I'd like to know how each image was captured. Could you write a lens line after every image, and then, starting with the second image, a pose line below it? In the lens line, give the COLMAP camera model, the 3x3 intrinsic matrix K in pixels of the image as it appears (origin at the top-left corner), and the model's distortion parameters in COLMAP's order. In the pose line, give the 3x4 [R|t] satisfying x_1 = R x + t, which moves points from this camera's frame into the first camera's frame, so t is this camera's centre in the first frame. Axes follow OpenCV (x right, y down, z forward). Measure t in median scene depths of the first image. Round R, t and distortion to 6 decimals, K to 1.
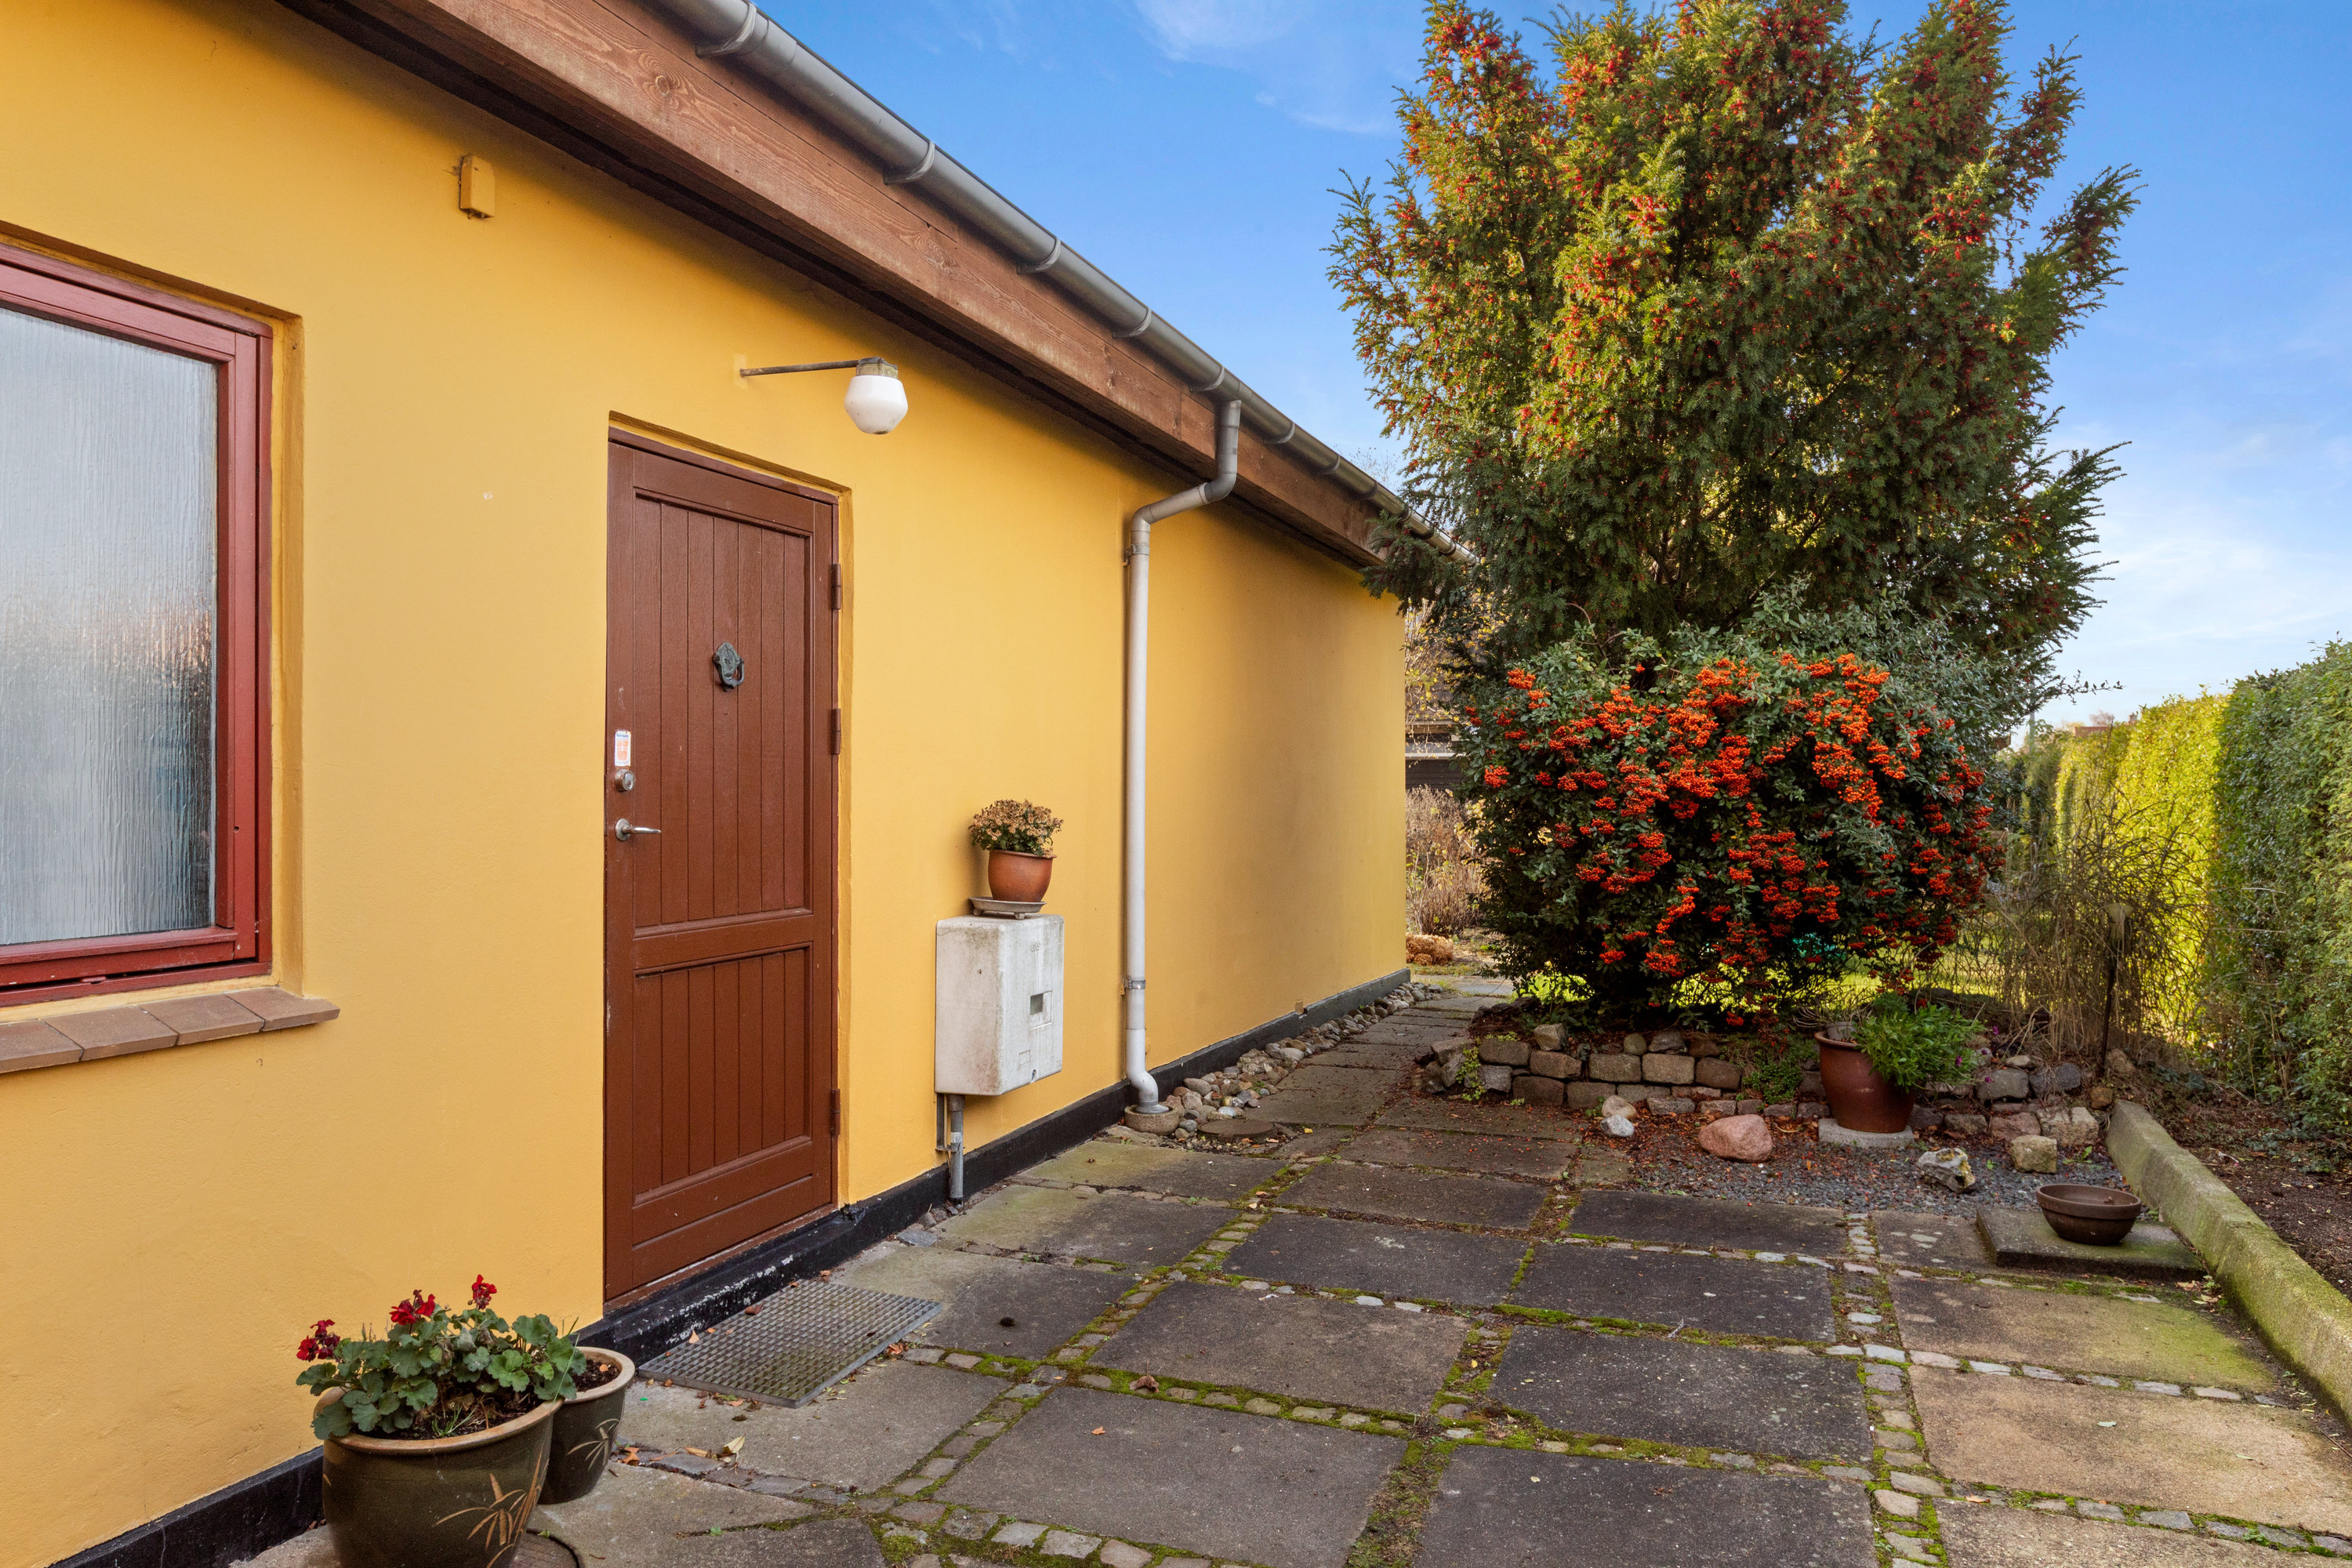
lens RADIAL K [[1671.3, 0, 1172.7], [0, 1671.3, 785.2], [0, 0, 1]] dist [0.000479, -0.001180]
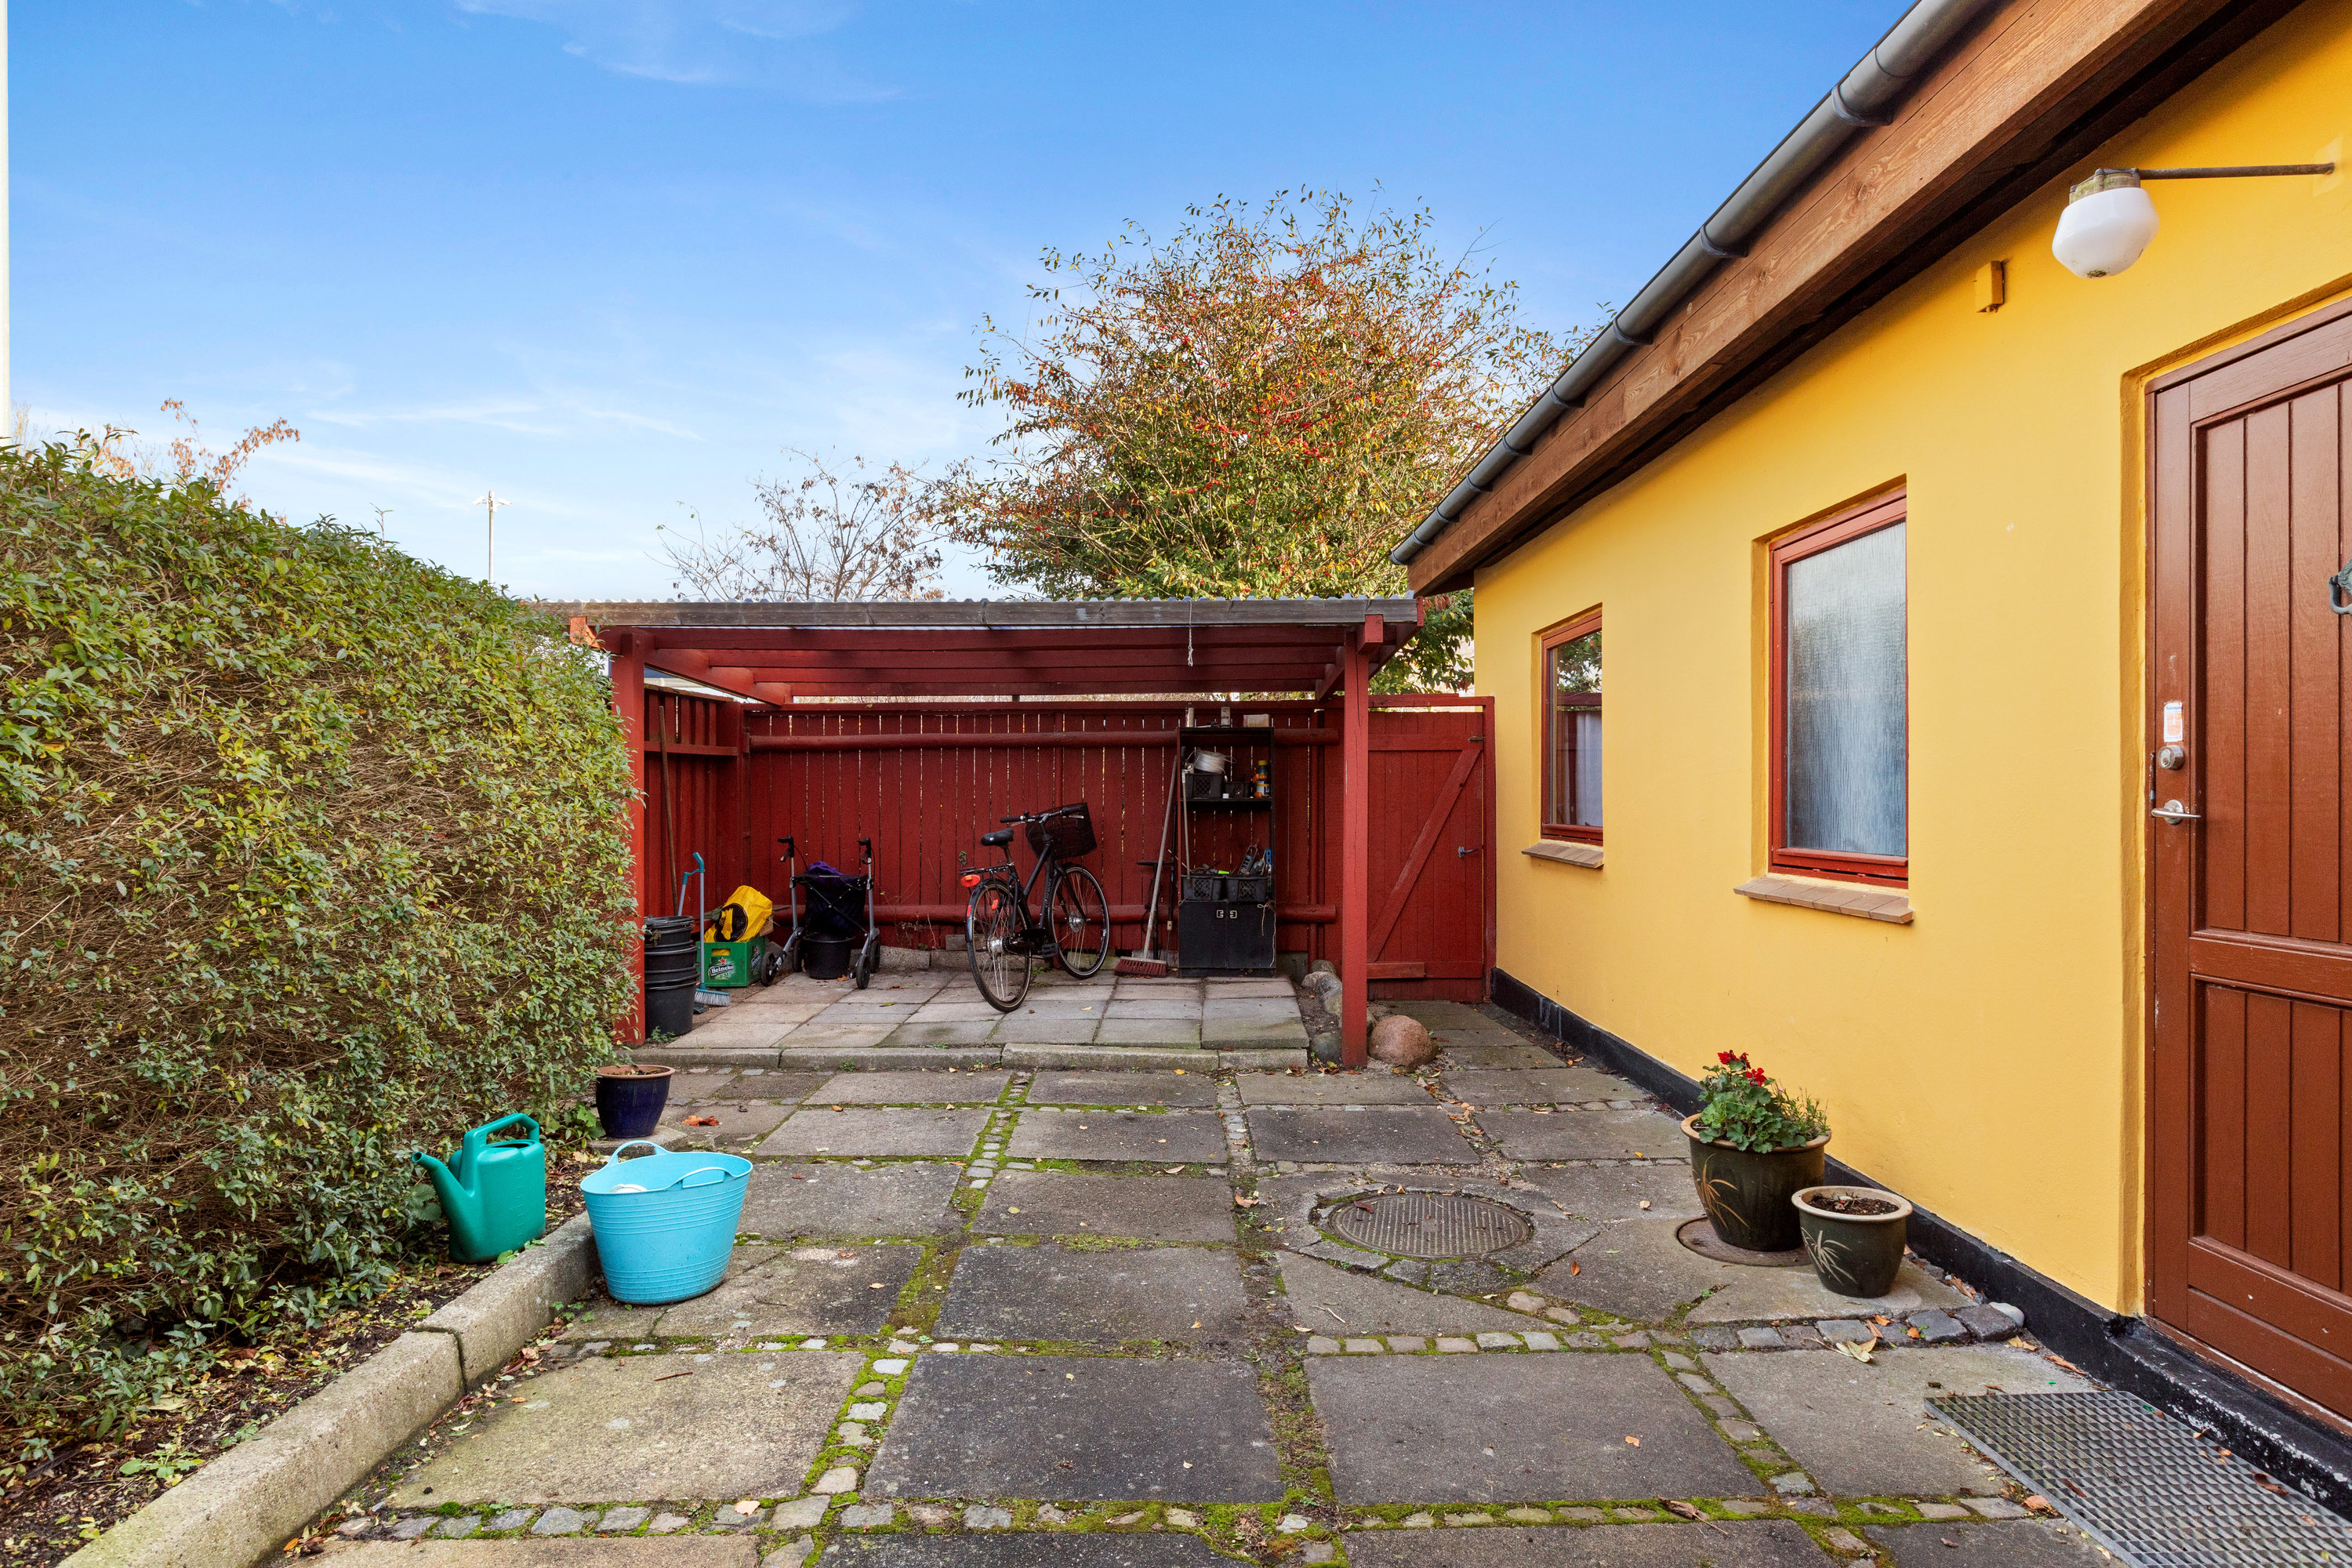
lens RADIAL K [[1352.8, 0, 1173.8], [0, 1352.8, 789.6], [0, 0, 1]] dist [0.000188, -0.000070]
pose [[-0.940368, 0.001970, -0.340152, 0.426062], [0.003824, 0.999981, -0.004781, 0.015950], [0.340136, -0.005797, -0.940358, 1.503992]]
